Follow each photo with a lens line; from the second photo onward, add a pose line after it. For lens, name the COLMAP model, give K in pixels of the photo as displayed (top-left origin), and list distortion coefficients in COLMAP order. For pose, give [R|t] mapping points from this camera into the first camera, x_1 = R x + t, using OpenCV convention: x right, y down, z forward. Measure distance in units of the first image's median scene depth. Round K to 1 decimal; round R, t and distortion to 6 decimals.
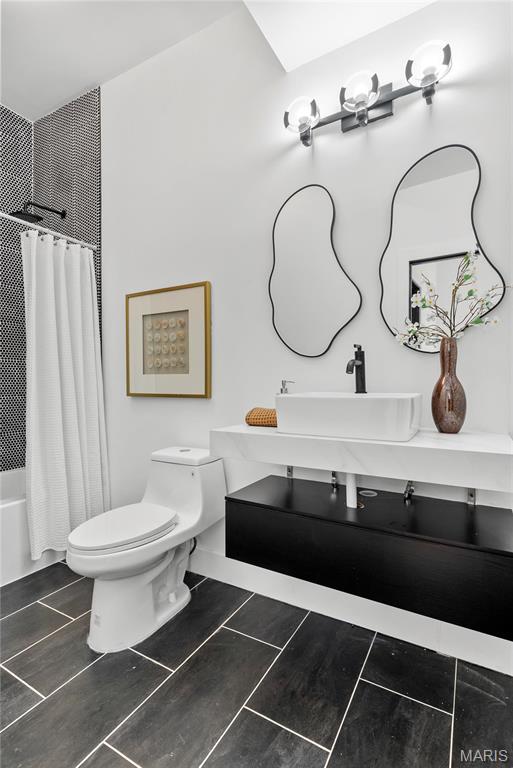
lens RADIAL K [[368.7, 0, 261.9], [0, 368.7, 381.7], [0, 0, 1]] dist [0.003350, 0.000152]
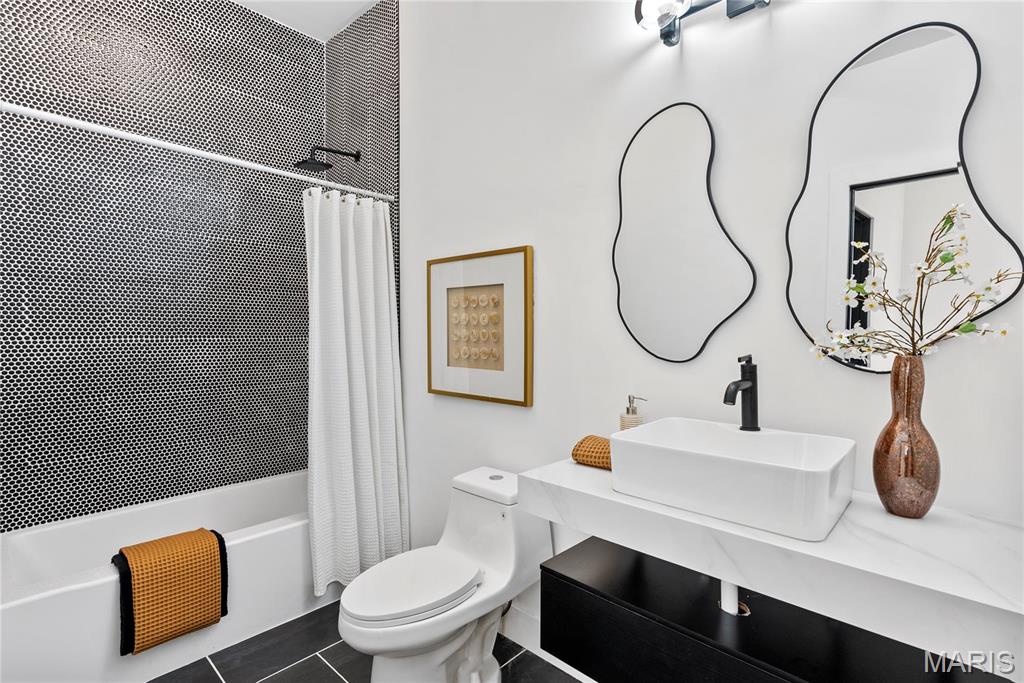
lens RADIAL K [[491.6, 0, 512.3], [0, 491.6, 346.4], [0, 0, 1]] dist [0.003350, 0.000152]
pose [[0.974078, 0.011558, -0.225918, 0.042460], [-0.007398, 0.999787, 0.019250, -0.095213], [0.226093, -0.017079, 0.973956, 0.054898]]
